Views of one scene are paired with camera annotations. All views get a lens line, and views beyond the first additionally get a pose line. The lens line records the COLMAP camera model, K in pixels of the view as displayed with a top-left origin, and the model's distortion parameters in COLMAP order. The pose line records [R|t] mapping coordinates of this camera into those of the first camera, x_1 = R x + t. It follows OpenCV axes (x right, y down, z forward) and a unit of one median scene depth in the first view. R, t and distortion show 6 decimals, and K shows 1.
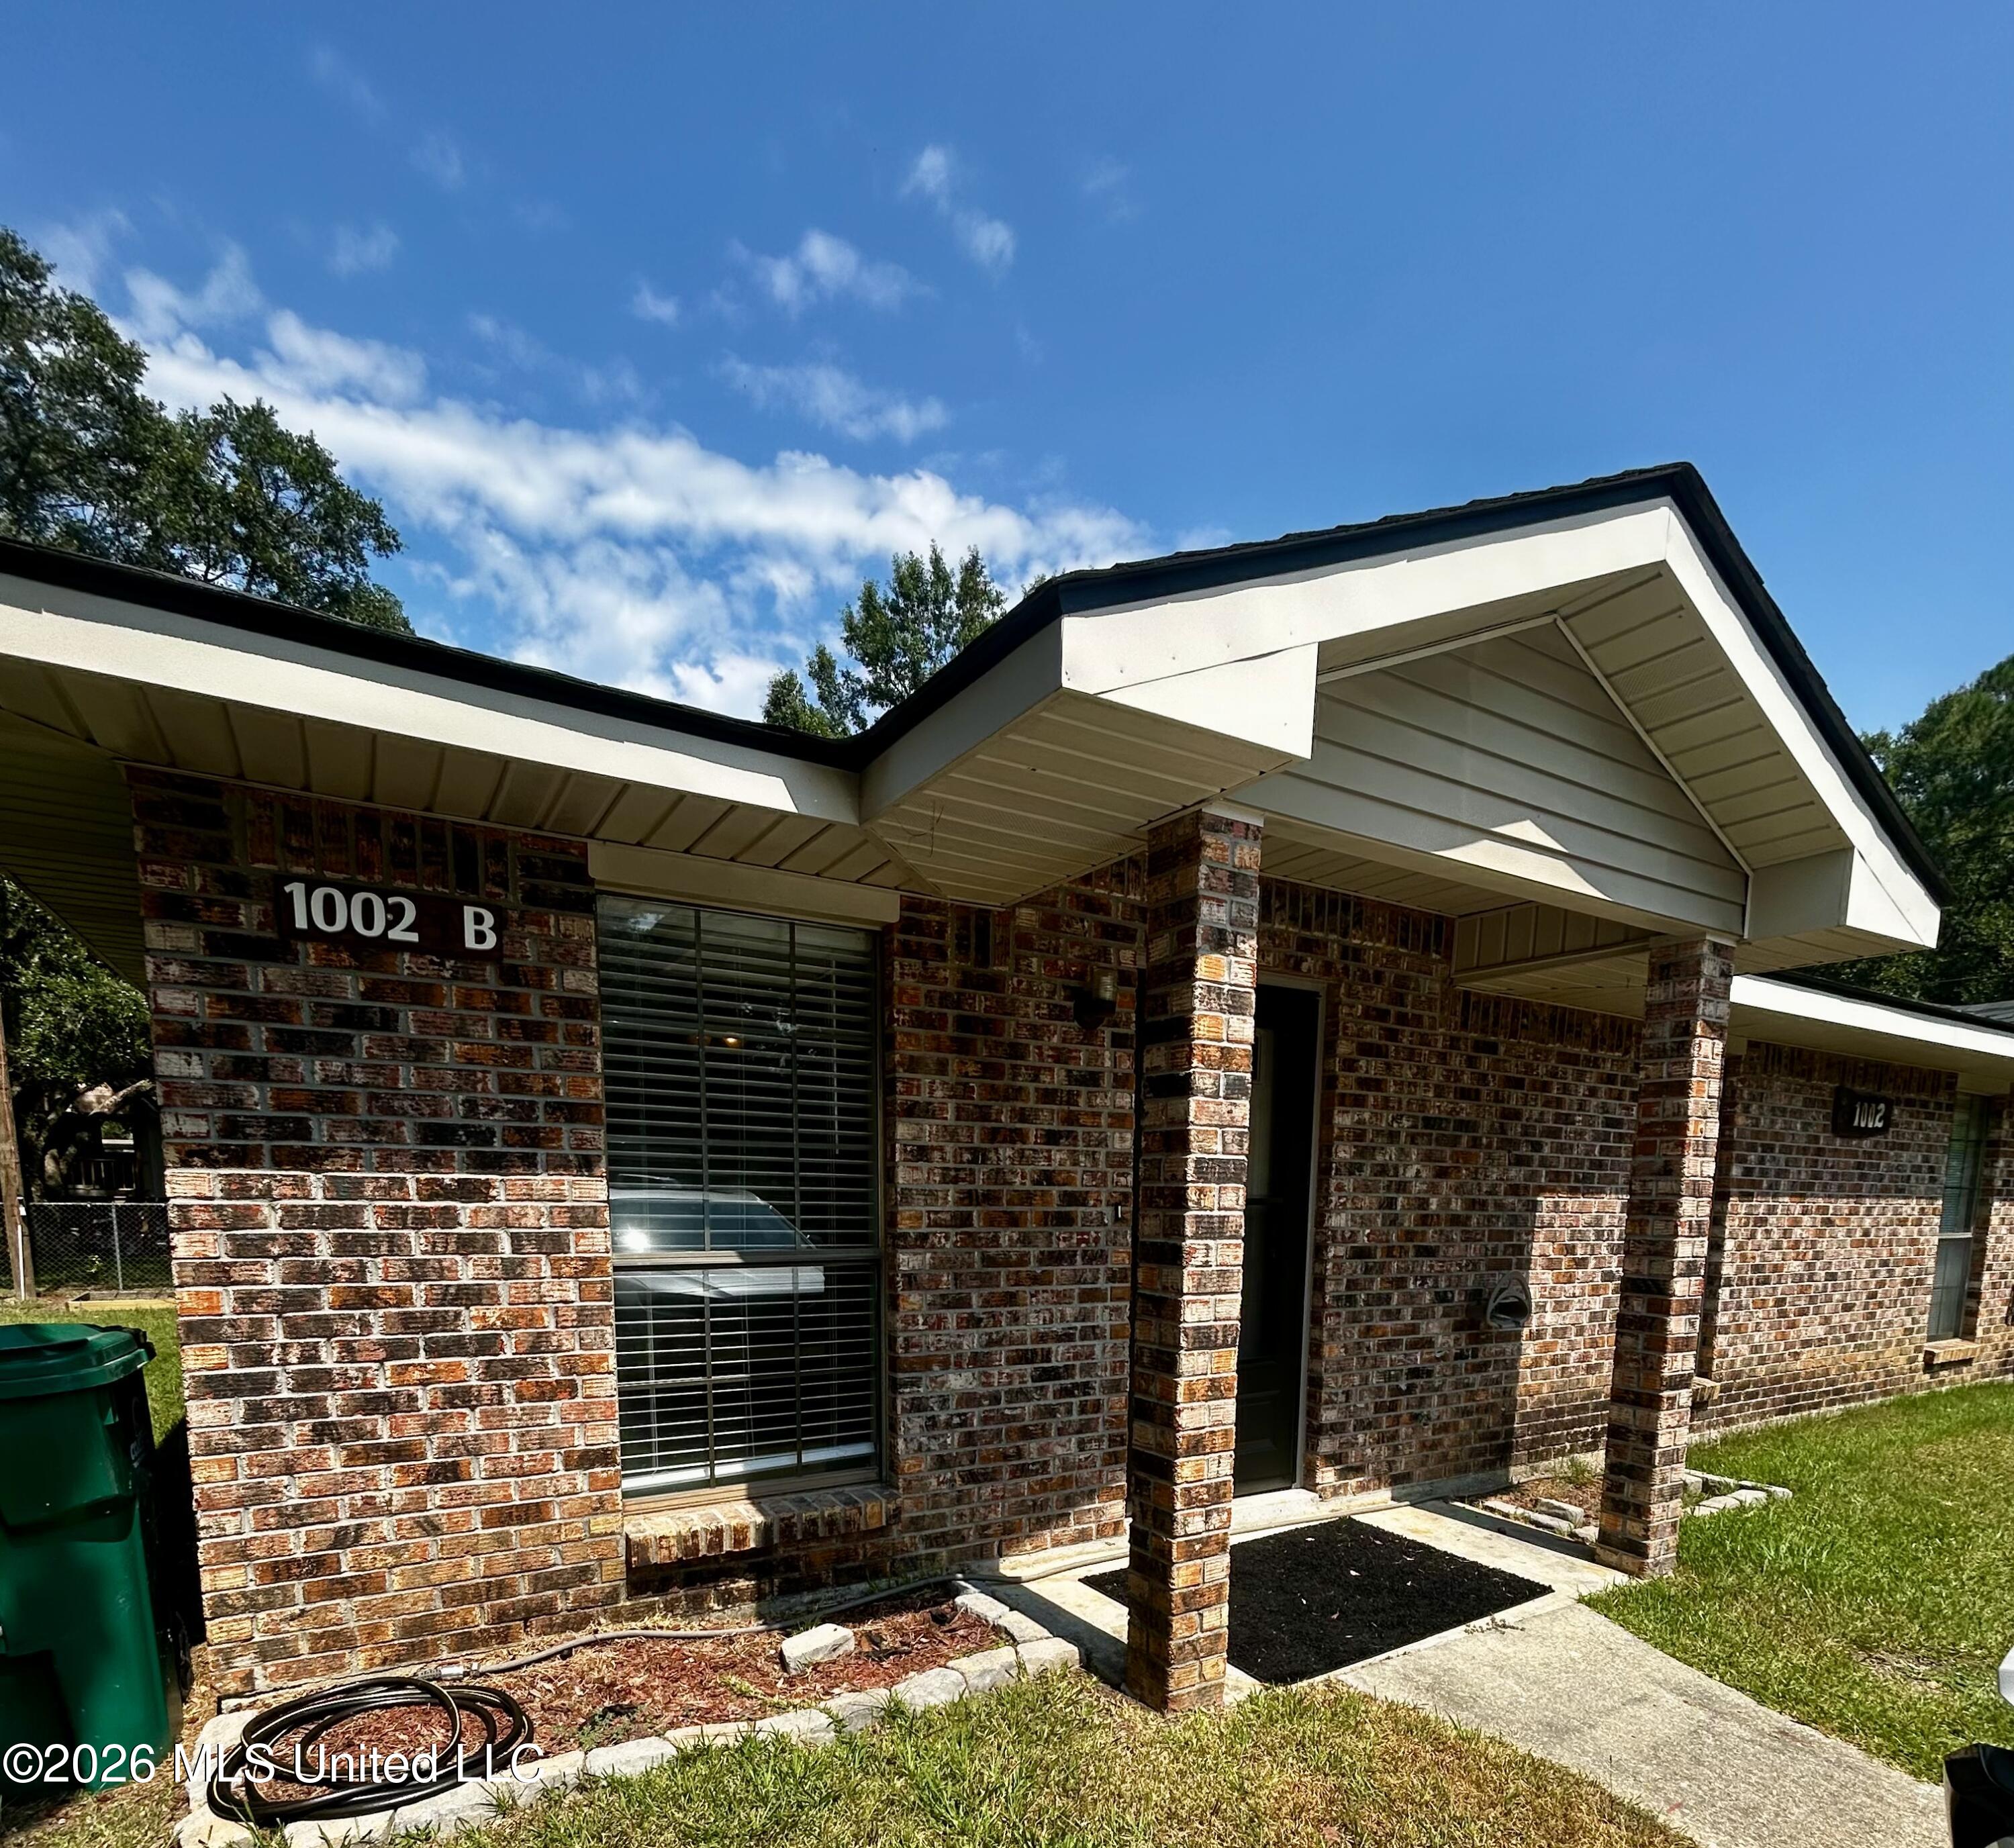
lens RADIAL K [[1094.7, 0, 1009.5], [0, 1094.7, 969.0], [0, 0, 1]] dist [-0.006947, 0.002549]
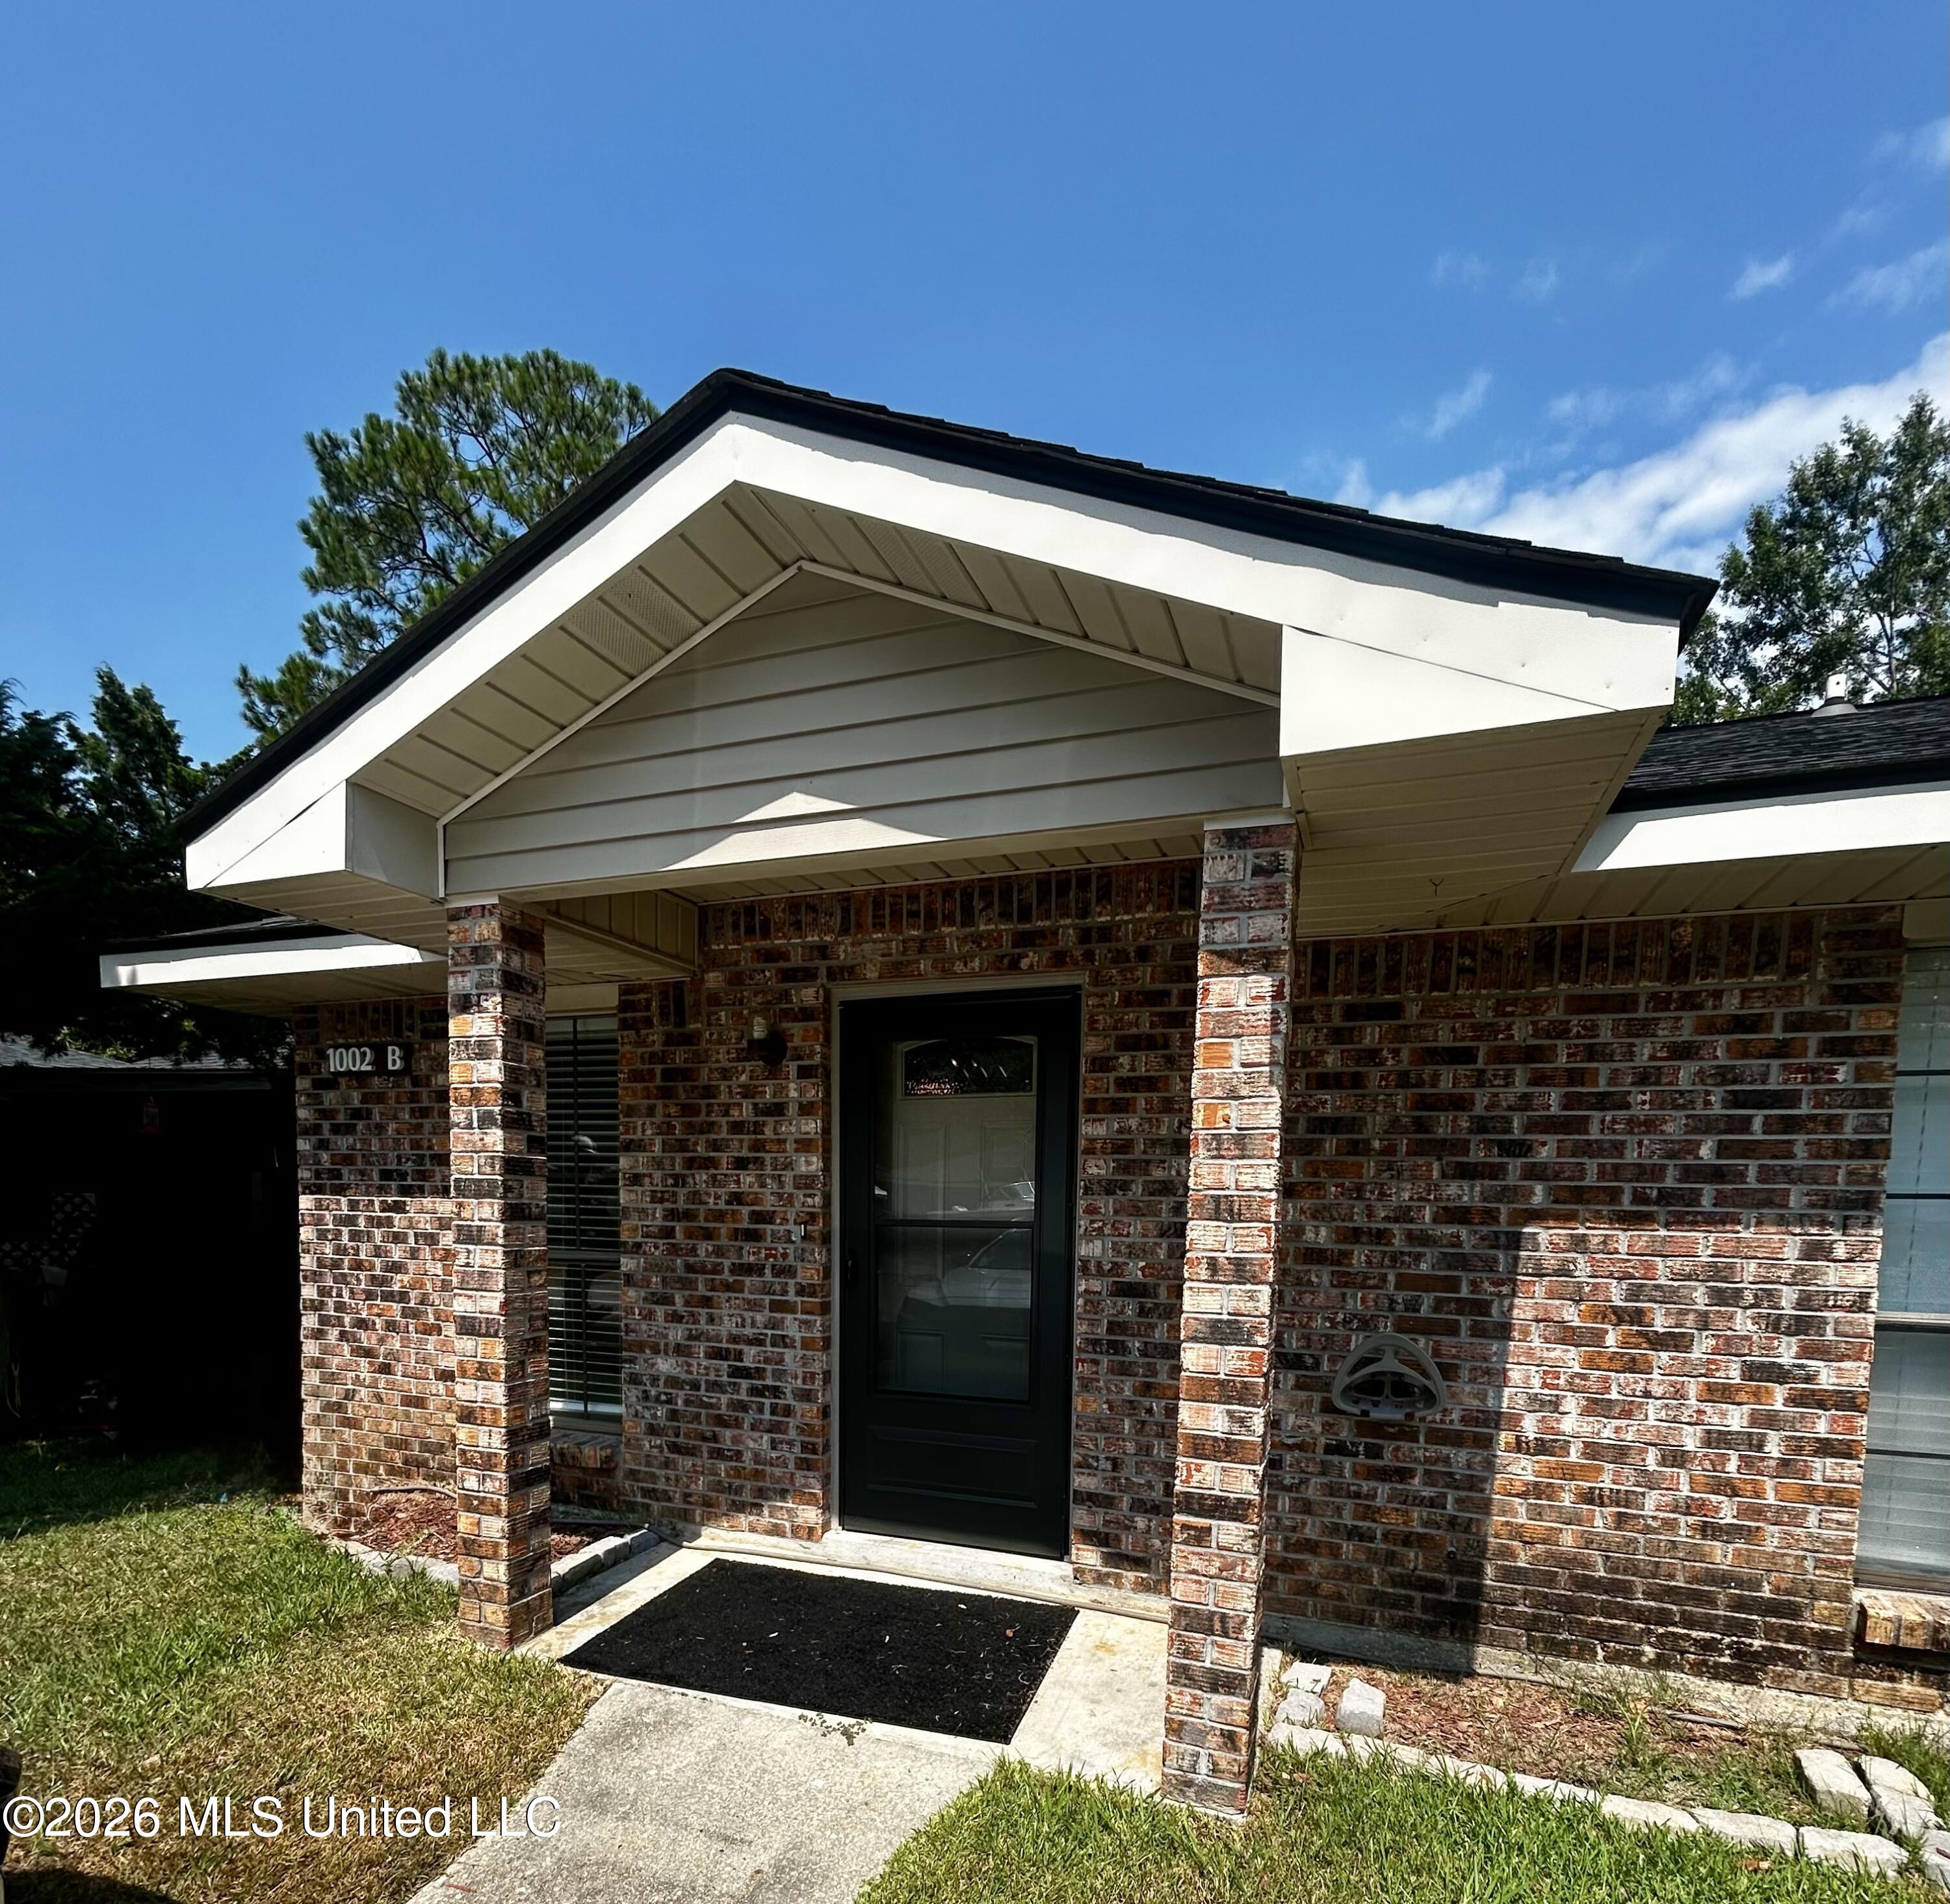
lens RADIAL K [[1010.6, 0, 975.0], [0, 1010.6, 952.0], [0, 0, 1]] dist [-0.002337, -0.001139]
pose [[0.625025, -0.193041, -0.756359, 1.089560], [0.144199, 0.980817, -0.131168, 0.115073], [0.767170, -0.027082, 0.640871, 0.532208]]
